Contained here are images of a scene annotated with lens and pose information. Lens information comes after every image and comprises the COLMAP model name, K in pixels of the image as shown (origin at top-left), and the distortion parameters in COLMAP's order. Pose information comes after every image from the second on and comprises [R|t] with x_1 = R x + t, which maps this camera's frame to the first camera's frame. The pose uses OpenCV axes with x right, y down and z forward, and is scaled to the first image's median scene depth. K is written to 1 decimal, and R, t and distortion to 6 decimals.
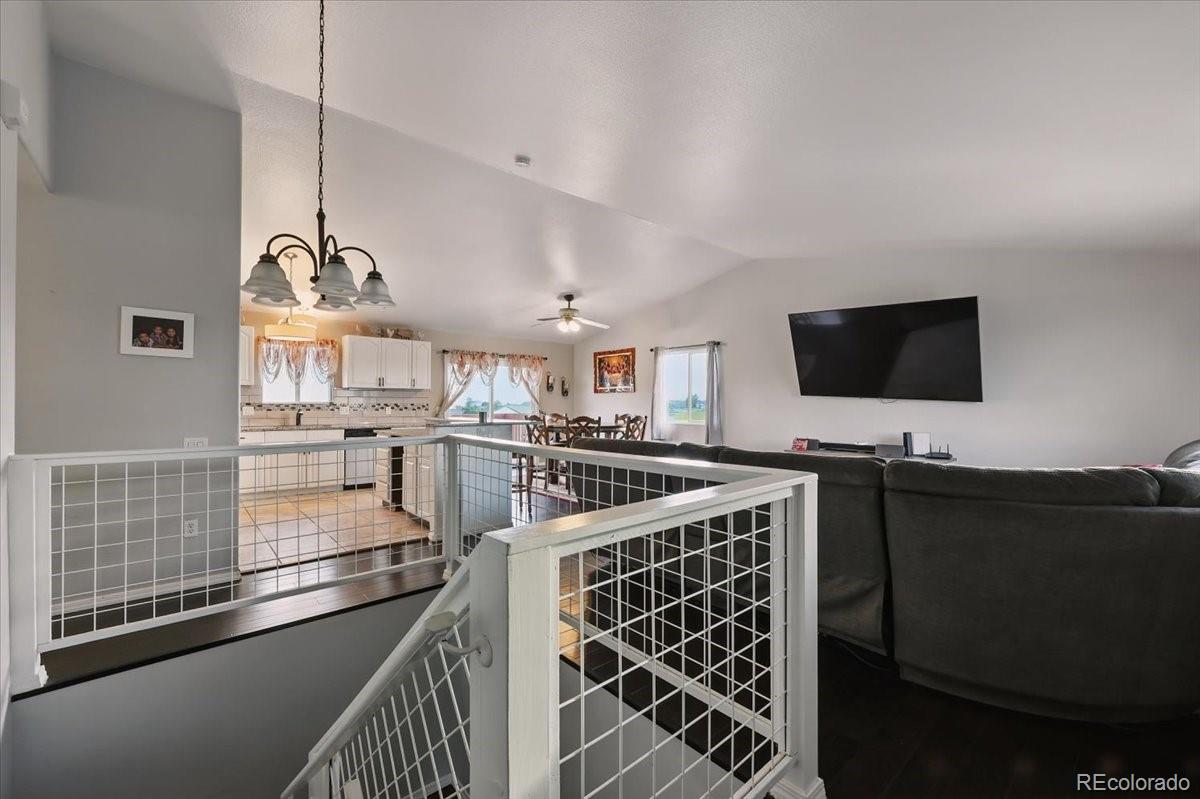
lens RADIAL K [[491.5, 0, 599.5], [0, 491.5, 403.3], [0, 0, 1]] dist [0.001322, 0.000638]
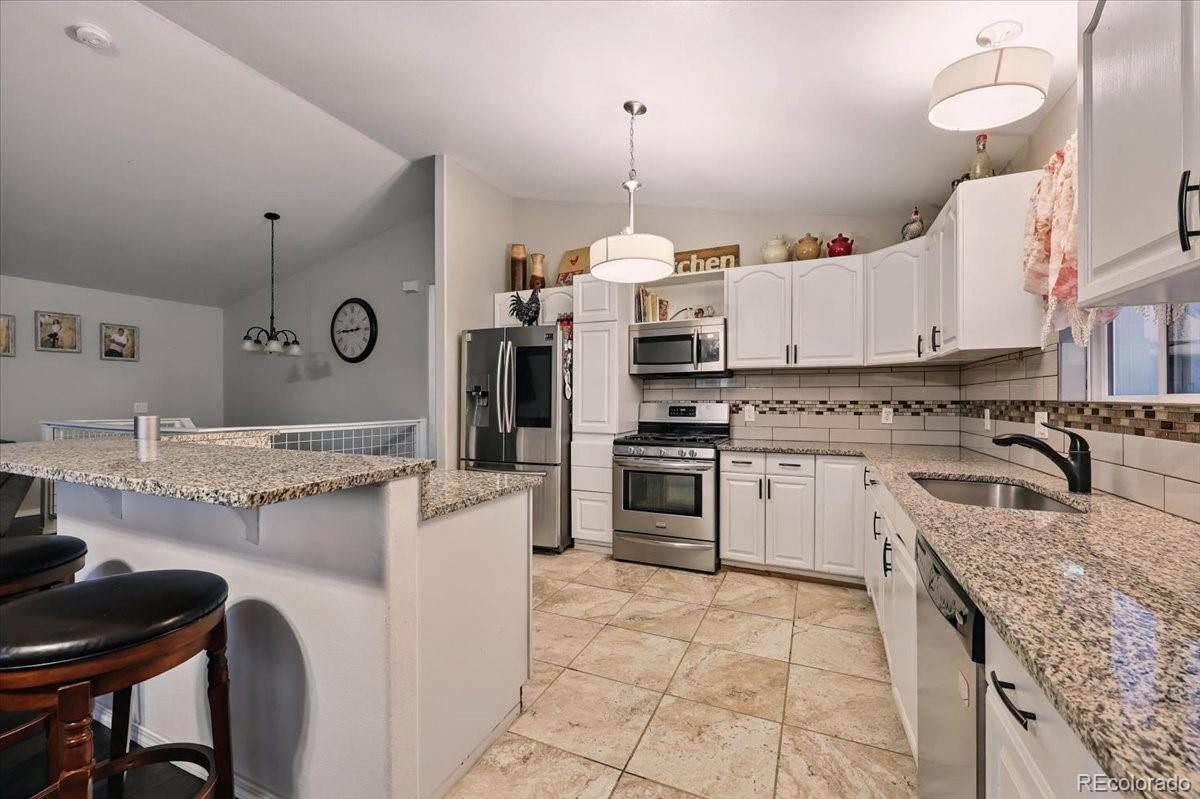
lens RADIAL K [[491.5, 0, 607.1], [0, 491.5, 396.5], [0, 0, 1]] dist [0.001322, 0.000638]
pose [[-0.909838, -0.004735, -0.414936, -0.247556], [-0.002787, 0.999982, -0.005300, -0.000140], [0.414953, -0.003666, -0.909835, 0.920838]]
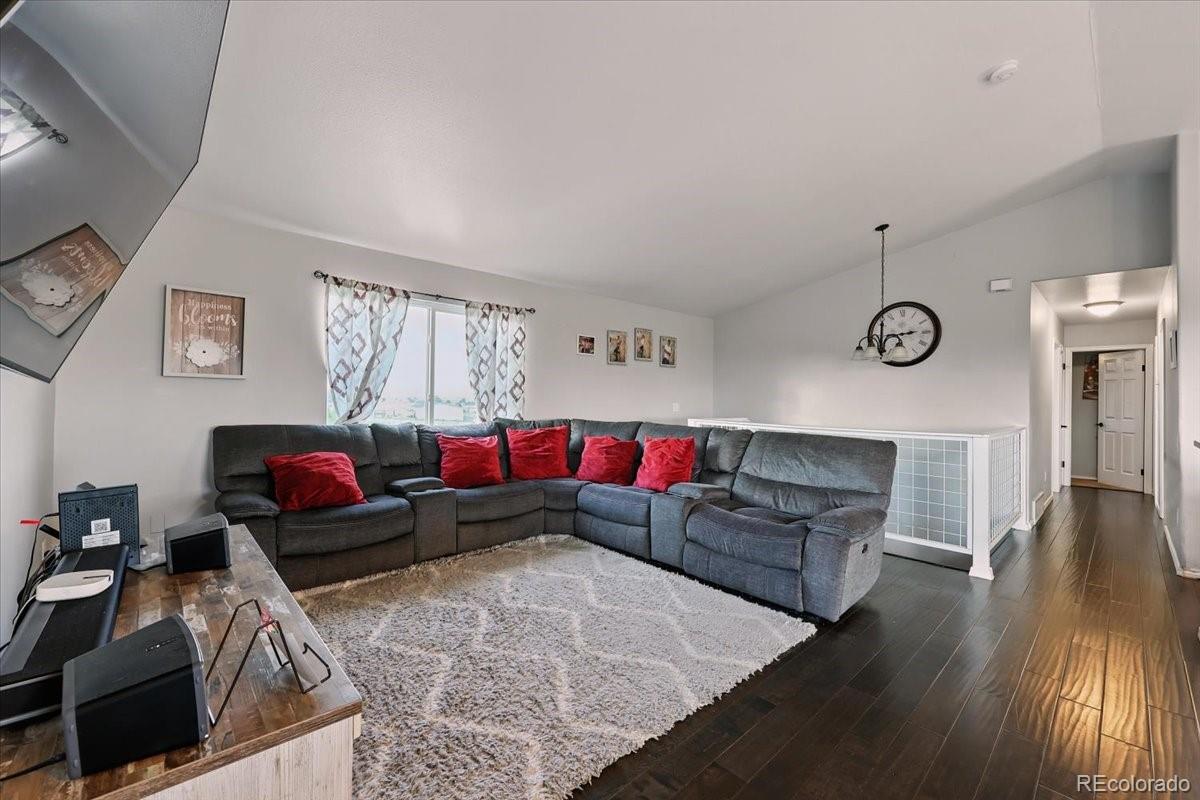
lens RADIAL K [[491.5, 0, 603.6], [0, 491.5, 393.3], [0, 0, 1]] dist [0.001322, 0.000638]
pose [[-0.998772, -0.014567, -0.047354, 0.224331], [-0.014219, 0.999869, -0.007670, -0.001547], [0.047460, -0.006987, -0.998849, 0.817373]]
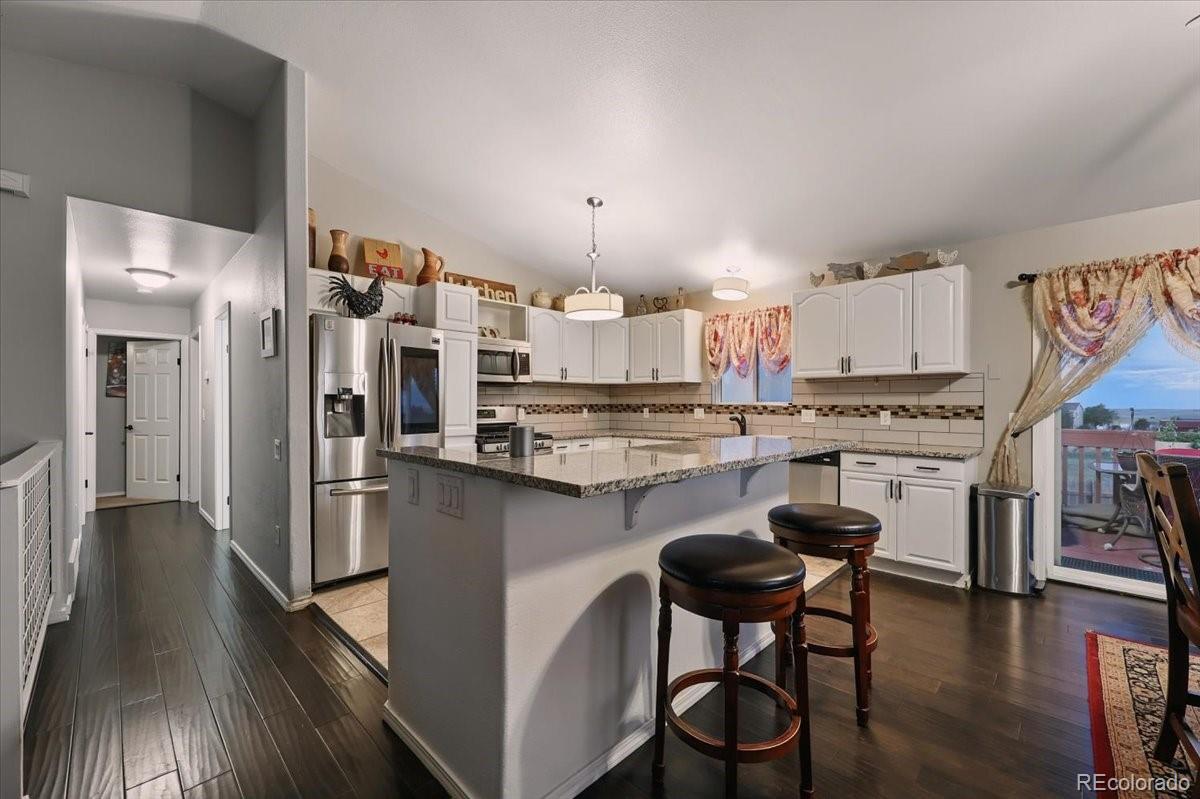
lens RADIAL K [[491.5, 0, 608.4], [0, 491.5, 408.3], [0, 0, 1]] dist [0.001322, 0.000638]
pose [[0.082829, 0.009368, -0.996520, 0.067844], [-0.000299, 0.999956, 0.009375, -0.000410], [0.996564, -0.000479, 0.082828, 0.611462]]
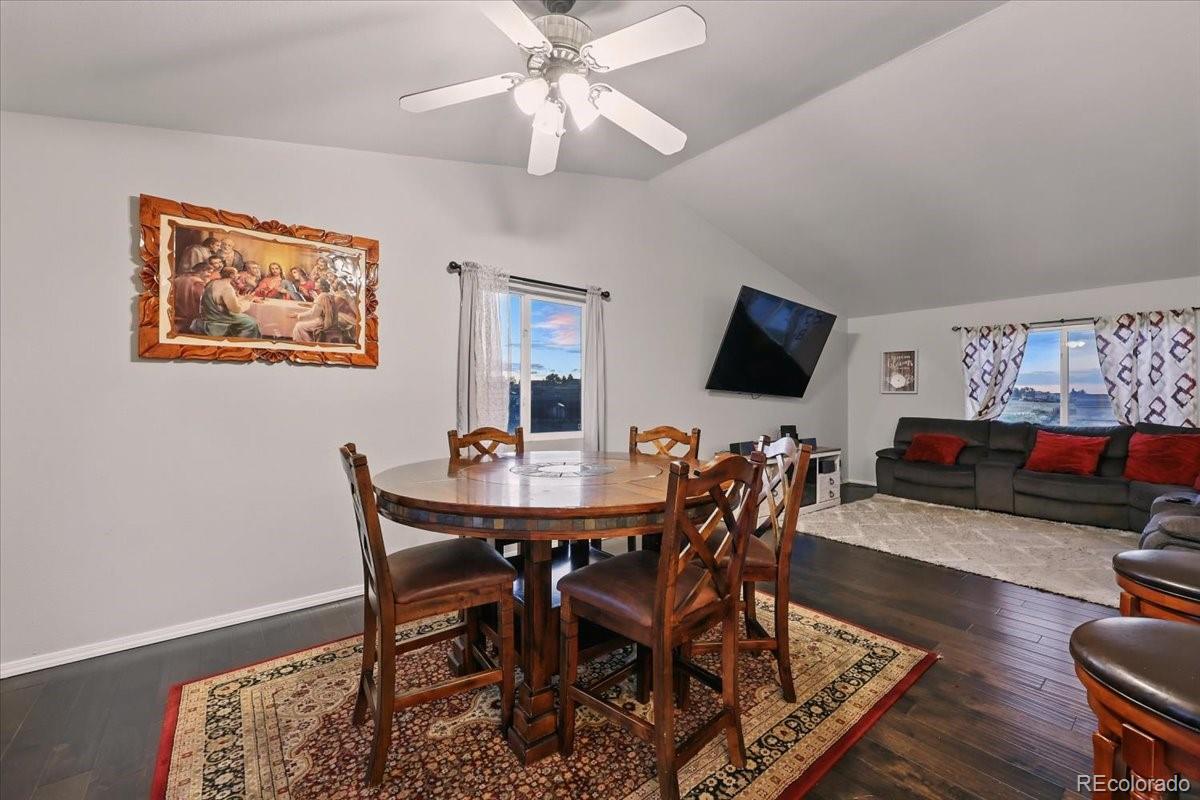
lens RADIAL K [[491.5, 0, 598.2], [0, 491.5, 394.8], [0, 0, 1]] dist [0.001322, 0.000638]
pose [[0.032896, 0.008272, 0.999425, -0.286548], [-0.004825, 0.999955, -0.008117, -0.001137], [-0.999447, -0.004555, 0.032935, 0.870674]]
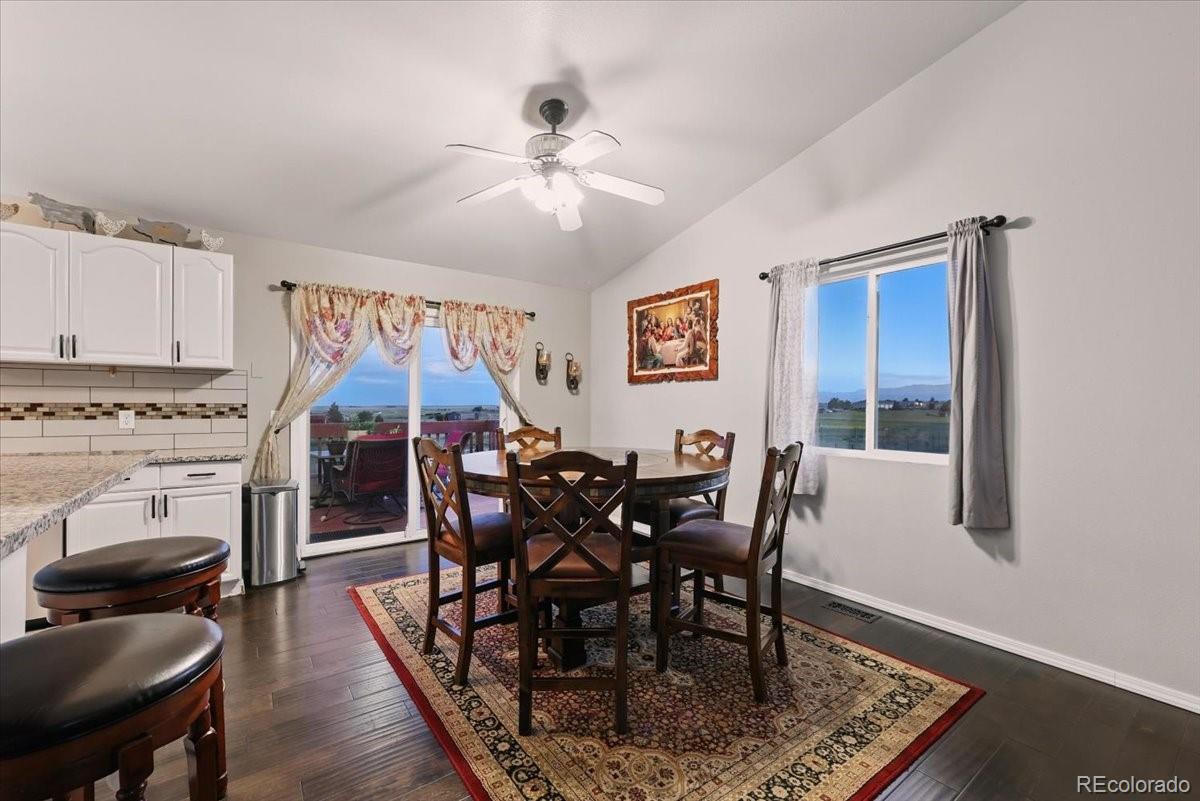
lens RADIAL K [[491.5, 0, 600.1], [0, 491.5, 408.2], [0, 0, 1]] dist [0.001322, 0.000638]
pose [[0.996266, 0.005251, -0.086176, 0.004764], [-0.004314, 0.999930, 0.011052, -0.001012], [0.086228, -0.010639, 0.996219, 0.575284]]
